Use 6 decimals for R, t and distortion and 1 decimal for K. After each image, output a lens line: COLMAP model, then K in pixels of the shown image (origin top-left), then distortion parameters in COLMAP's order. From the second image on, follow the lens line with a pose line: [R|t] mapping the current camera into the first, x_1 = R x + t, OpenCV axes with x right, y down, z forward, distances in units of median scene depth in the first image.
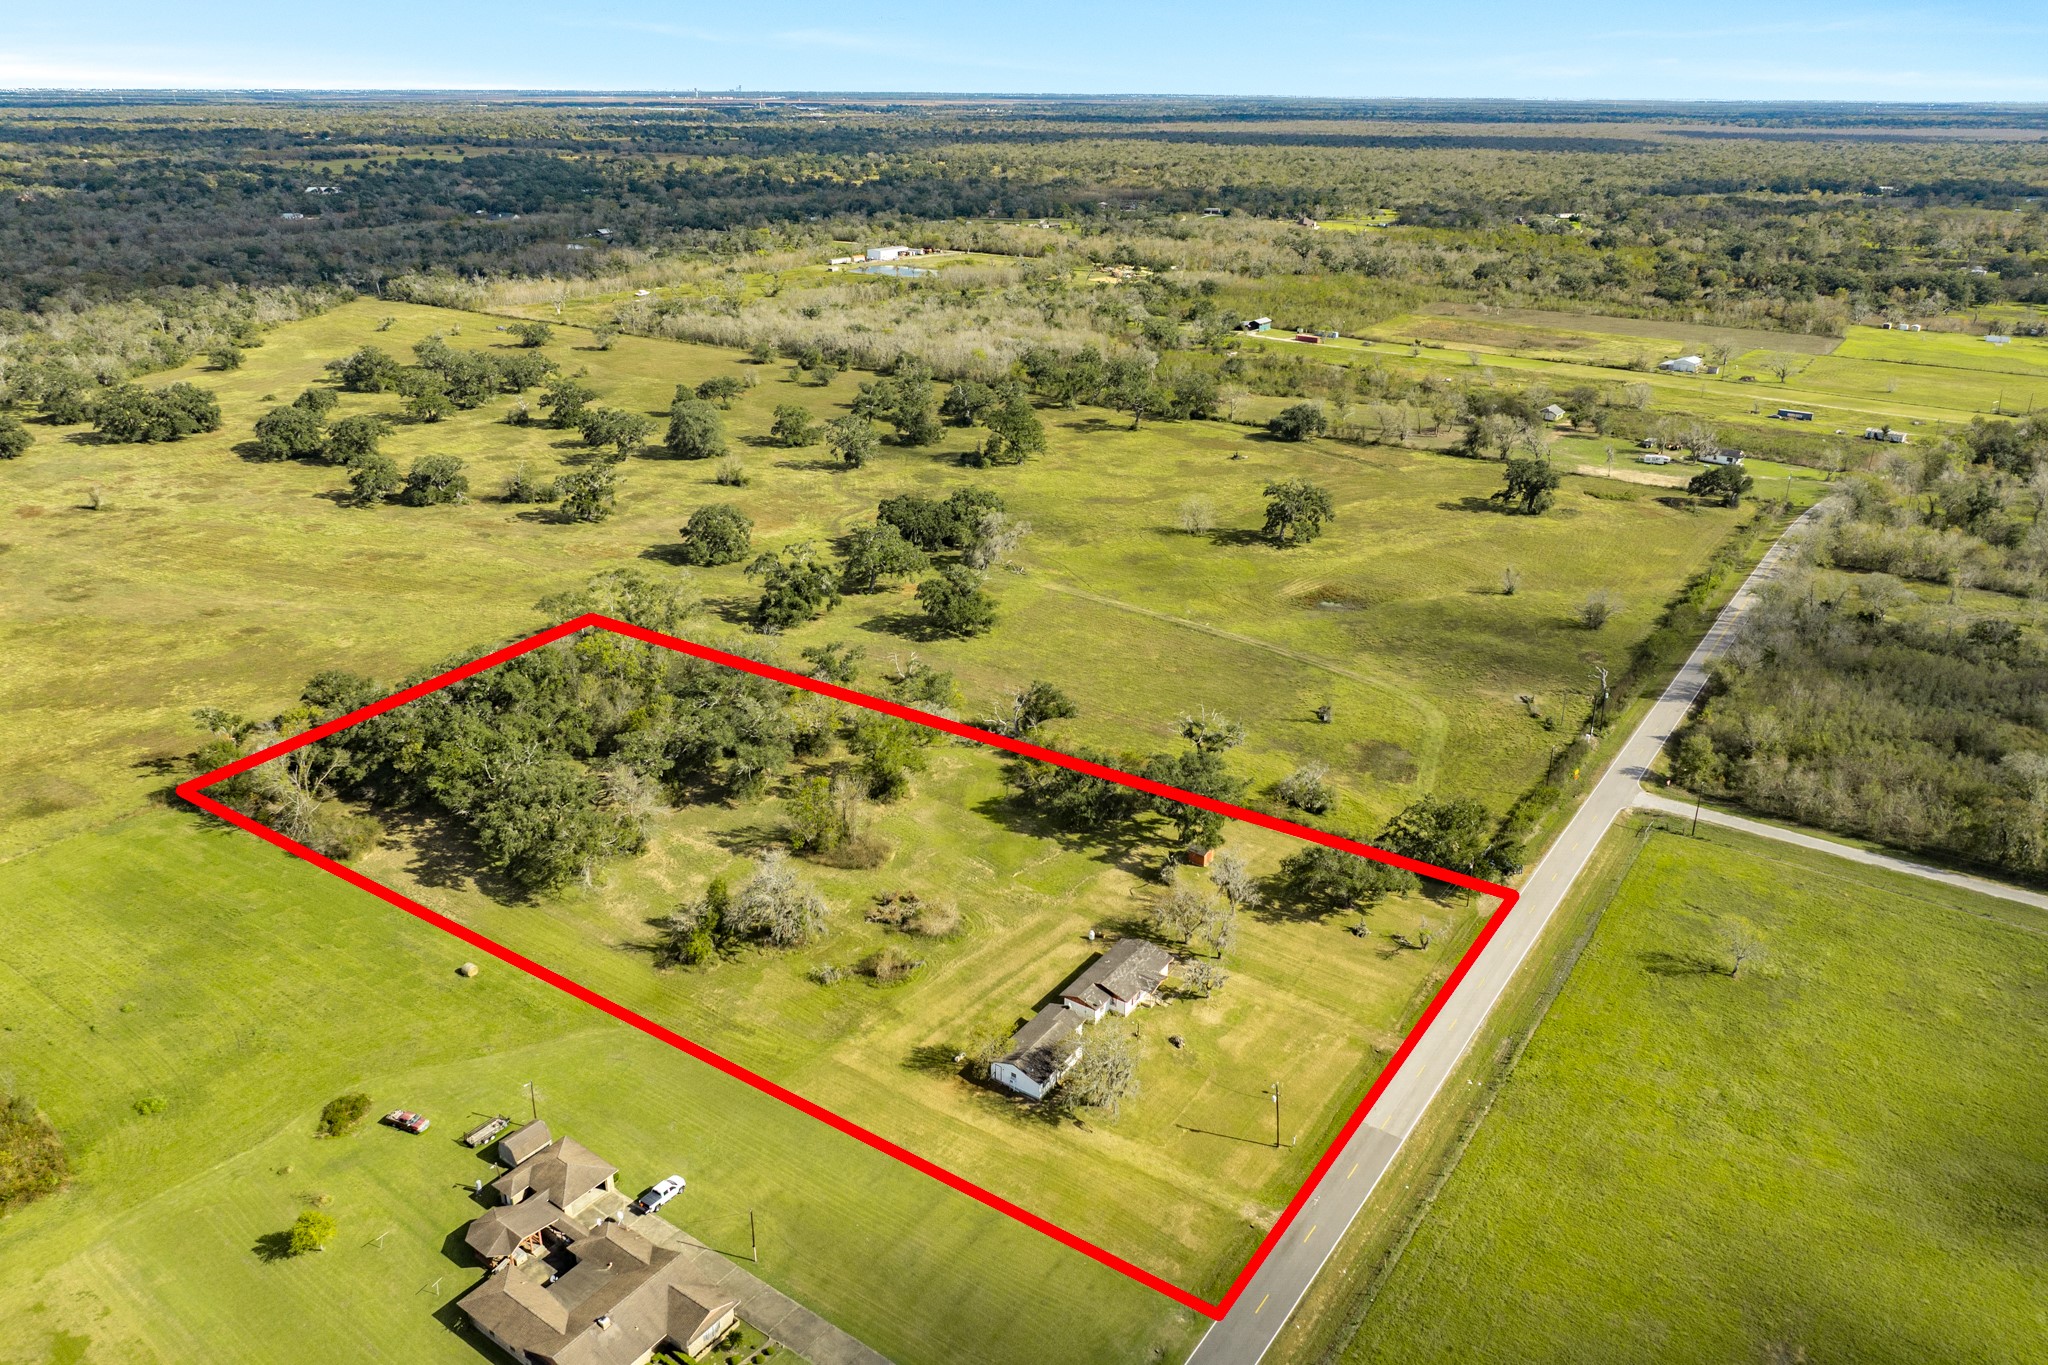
lens RADIAL K [[1404.1, 0, 1024.0], [0, 1404.1, 682.5], [0, 0, 1]] dist [-0.002219, -0.002966]
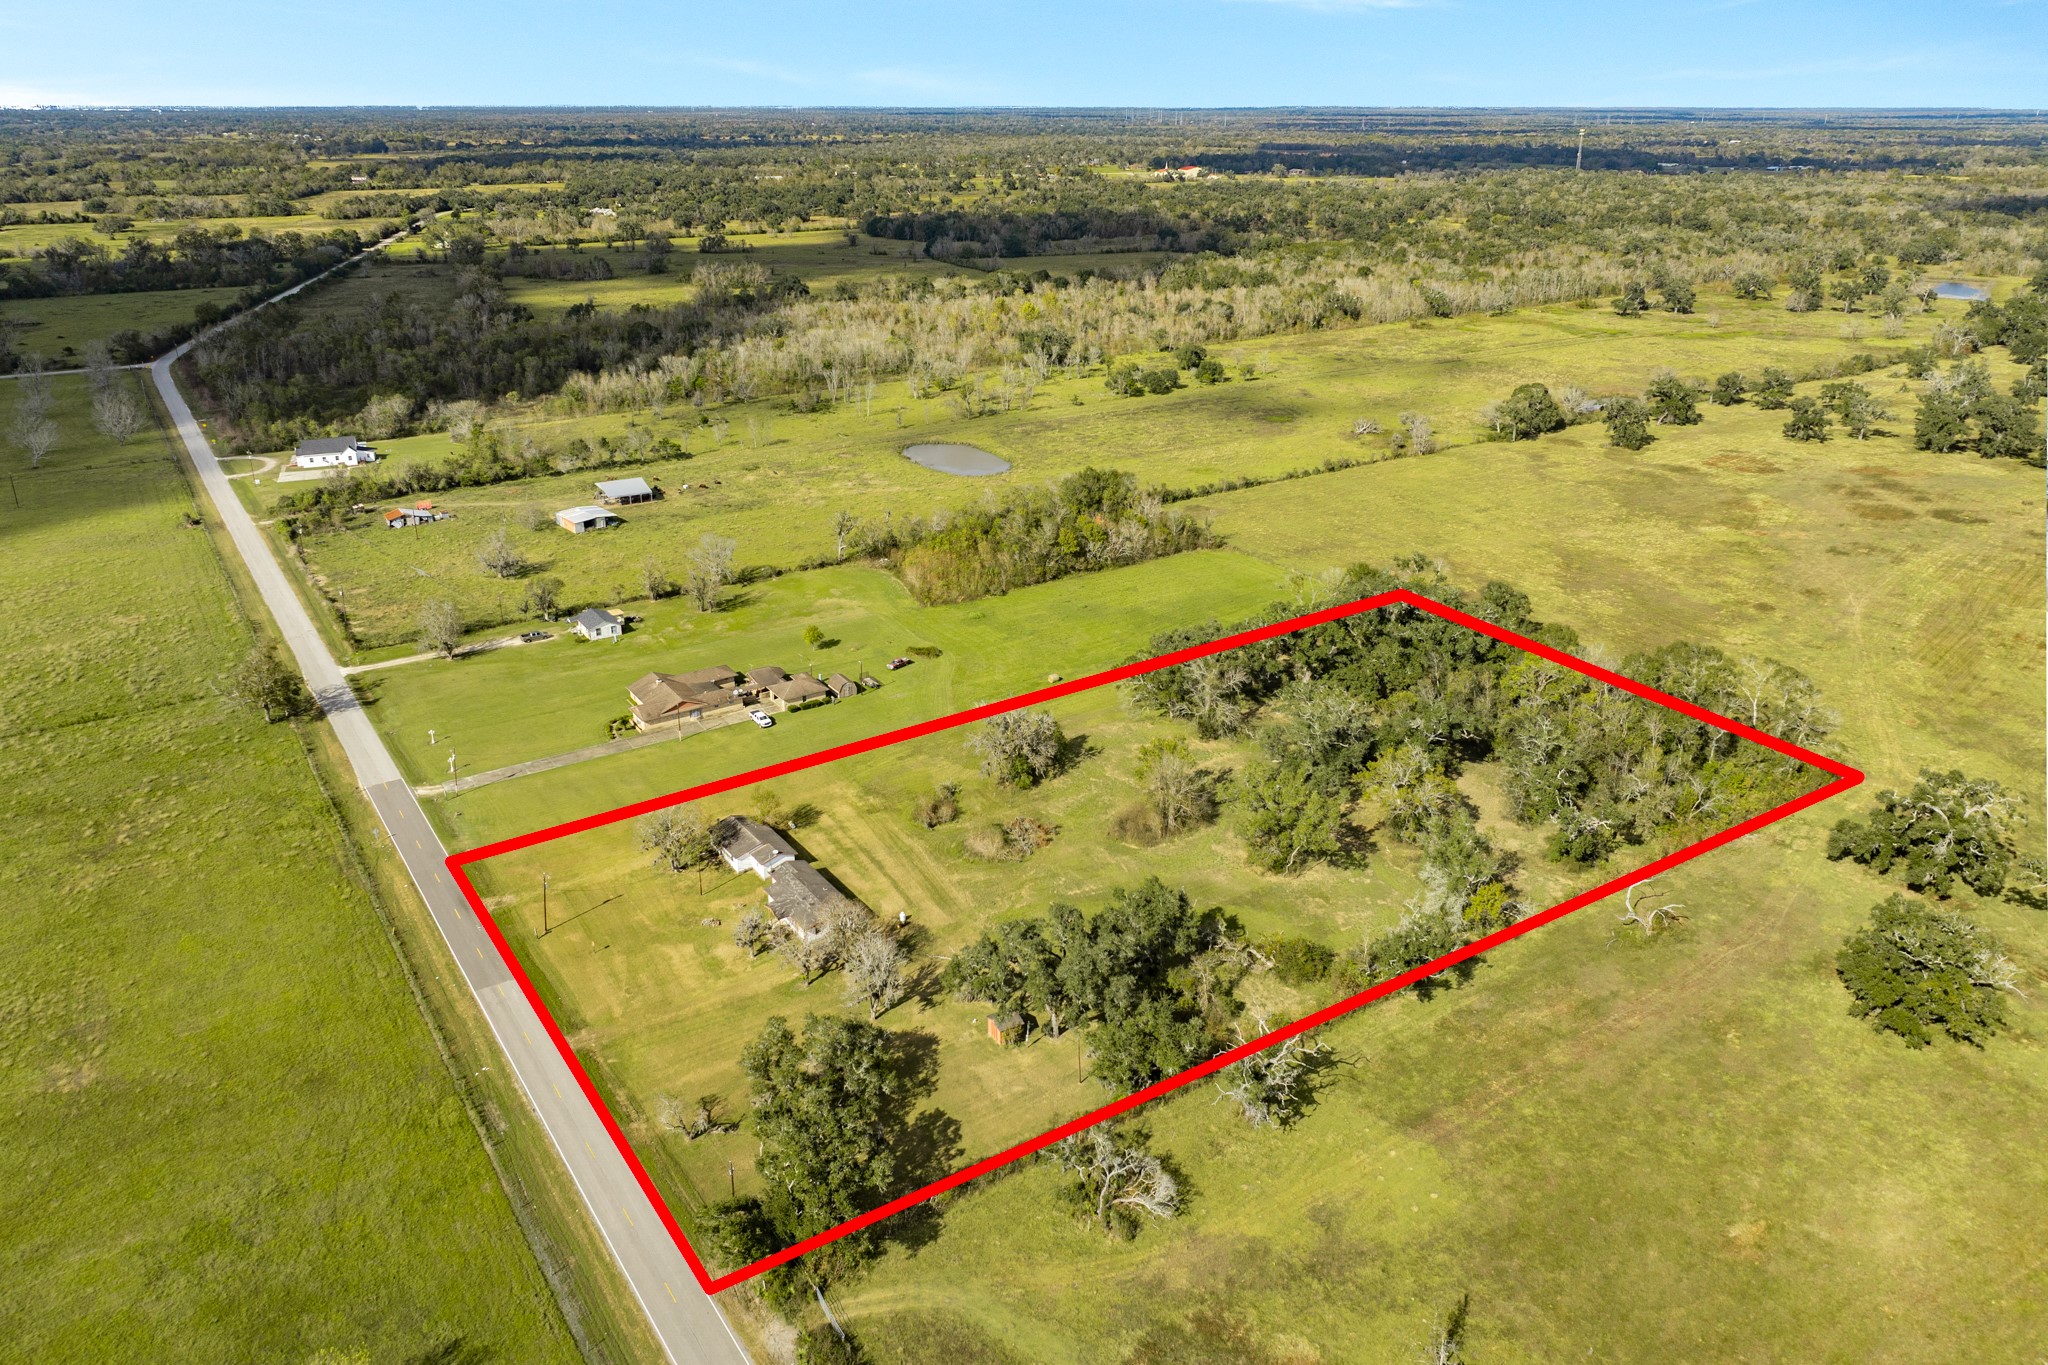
lens RADIAL K [[1404.1, 0, 1024.0], [0, 1404.1, 682.5], [0, 0, 1]] dist [-0.002219, -0.002966]
pose [[-0.355471, 0.353677, -0.865189, 0.694461], [-0.370856, 0.796299, 0.477885, -0.377866], [0.857966, 0.490735, -0.151898, 1.017768]]
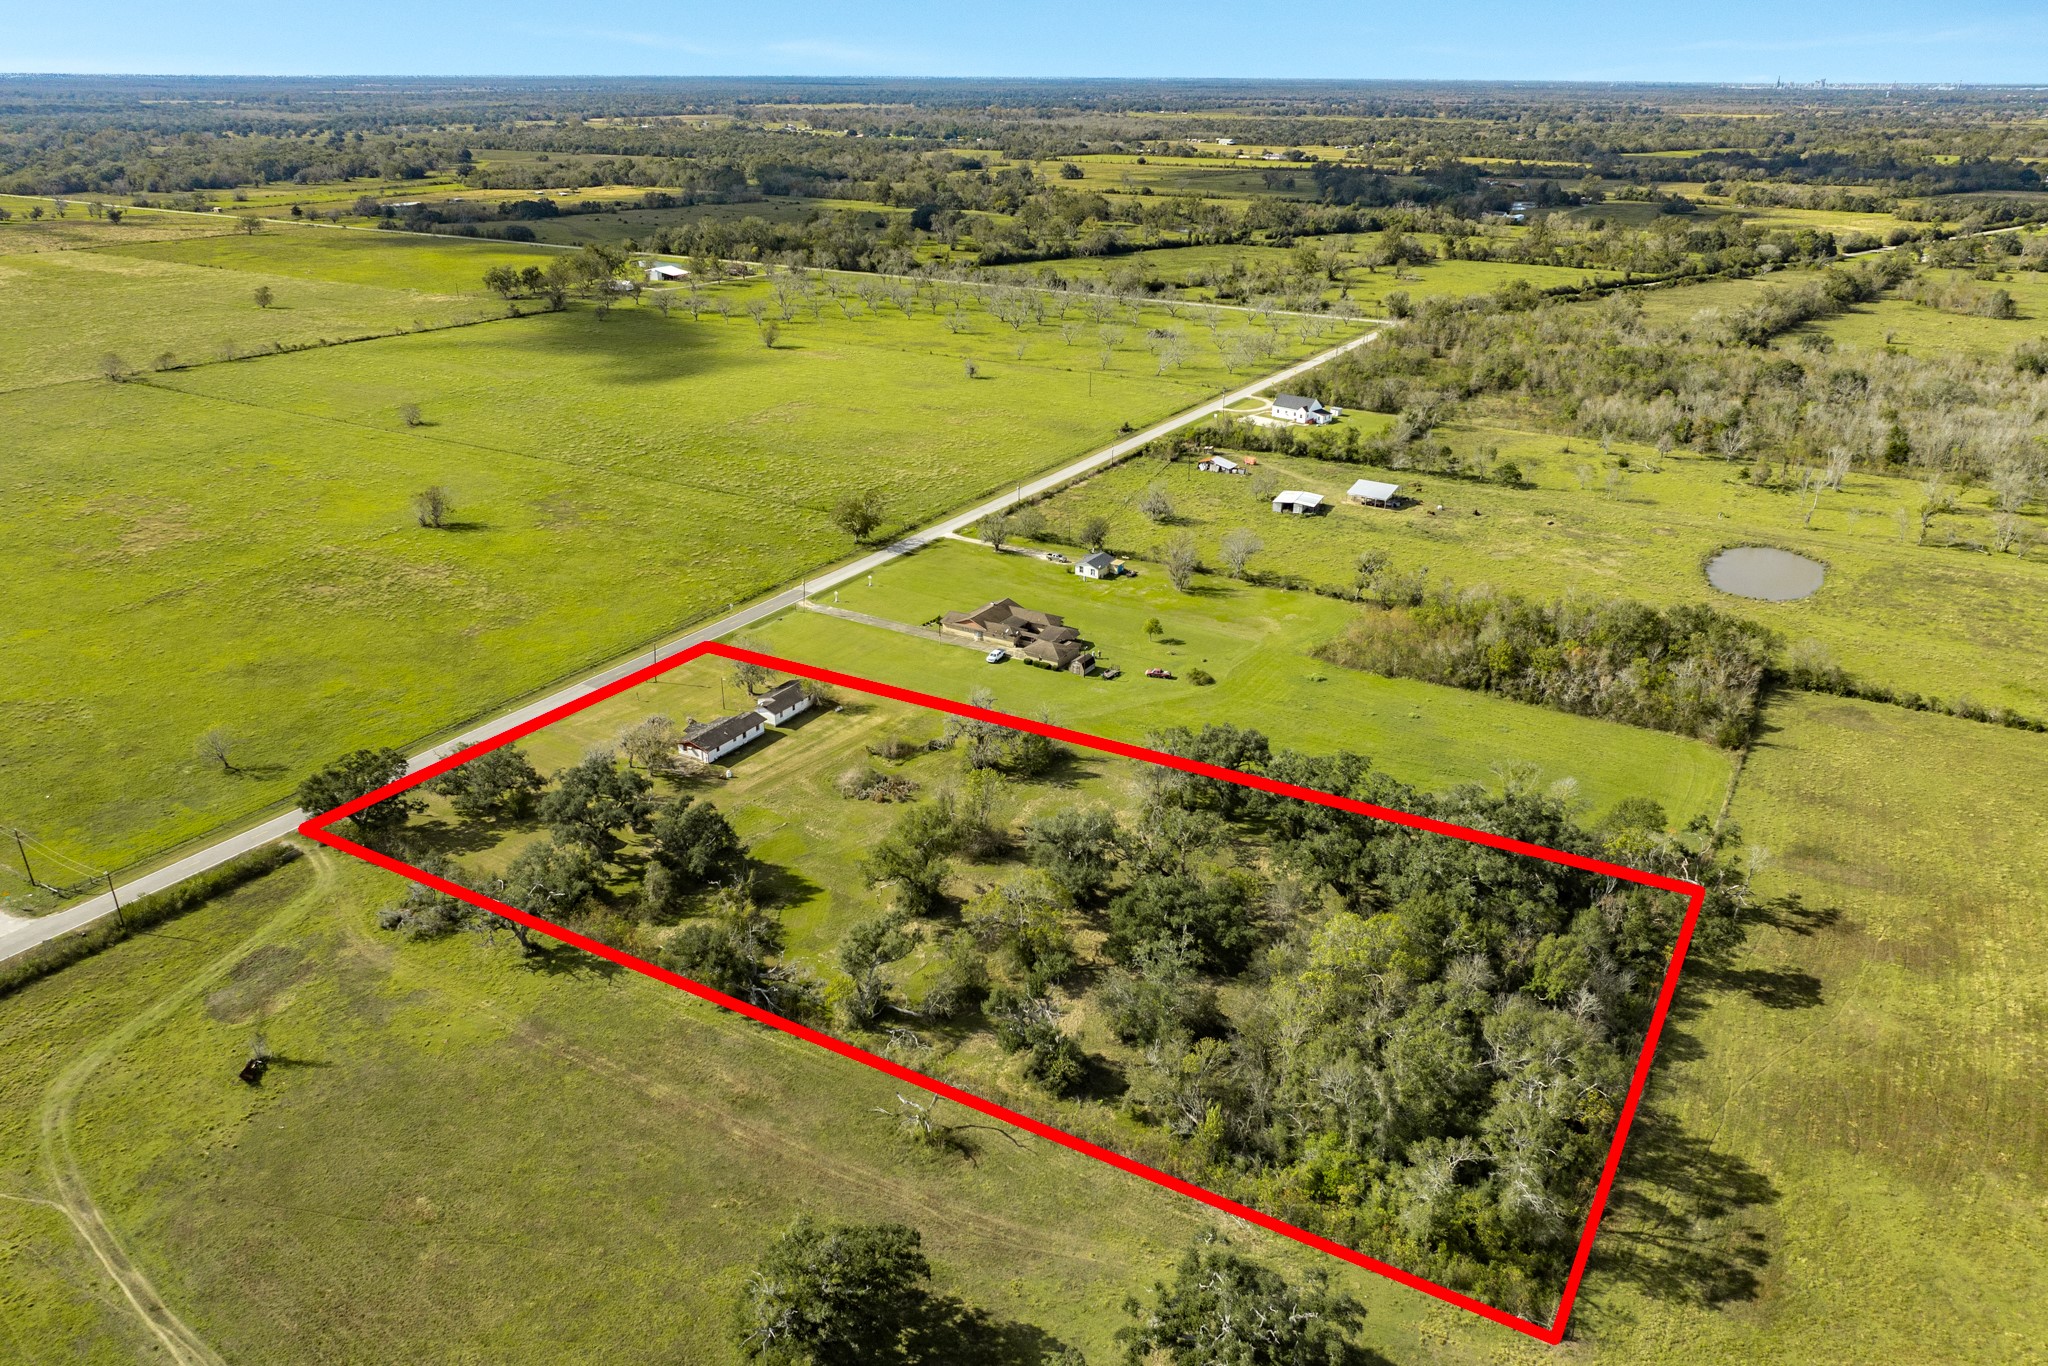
lens RADIAL K [[1427.9, 0, 1027.4], [0, 1427.9, 685.3], [0, 0, 1]] dist [0.005061, -0.003085]
pose [[-0.997253, 0.018448, -0.071734, -0.110054], [-0.039388, 0.688108, 0.724538, -0.700131], [0.062727, 0.725373, -0.685492, 1.623525]]
